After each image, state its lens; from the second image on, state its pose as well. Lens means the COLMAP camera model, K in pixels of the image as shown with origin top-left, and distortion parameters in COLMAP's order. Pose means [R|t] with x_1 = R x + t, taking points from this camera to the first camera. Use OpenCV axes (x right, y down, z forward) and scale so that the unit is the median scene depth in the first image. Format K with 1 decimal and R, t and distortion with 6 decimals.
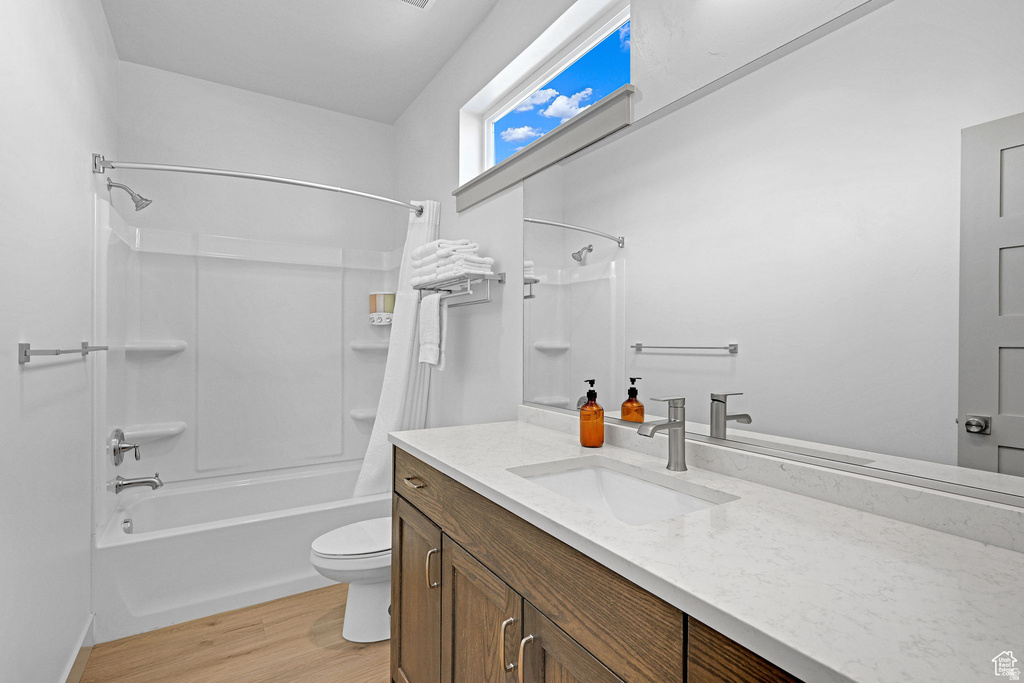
lens RADIAL K [[490.8, 0, 542.2], [0, 490.8, 340.1], [0, 0, 1]] dist [-0.024903, -0.002102]
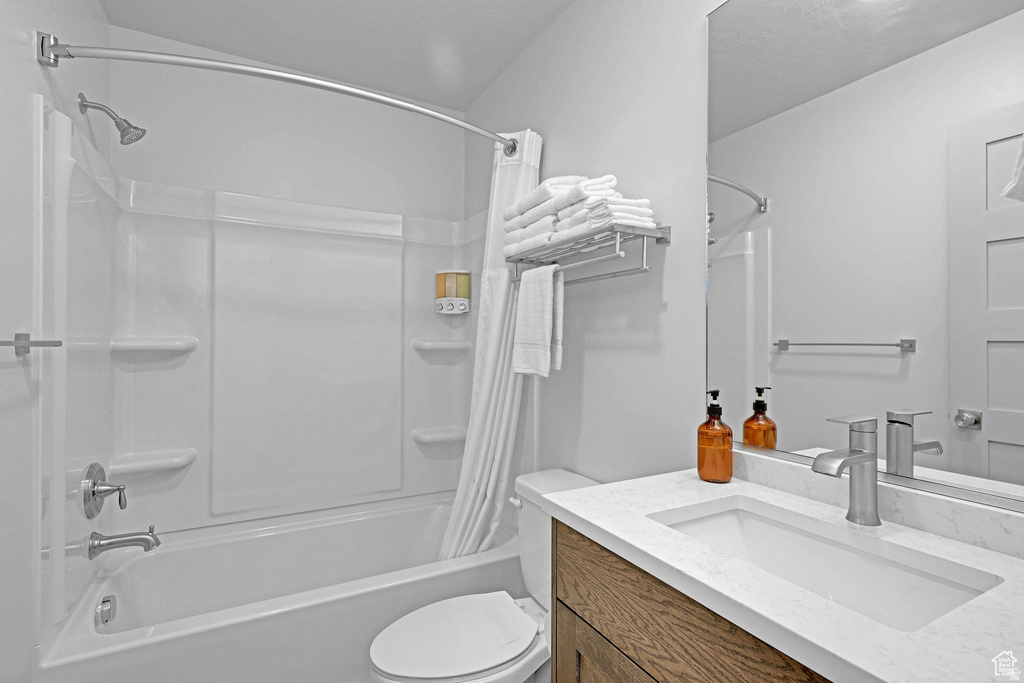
lens RADIAL K [[490.8, 0, 515.4], [0, 490.8, 344.0], [0, 0, 1]] dist [-0.024903, -0.002102]
pose [[0.993200, 0.003800, -0.116363, -0.173315], [-0.003322, 0.999985, 0.004308, 0.009339], [0.116377, -0.003892, 0.993197, 0.321625]]
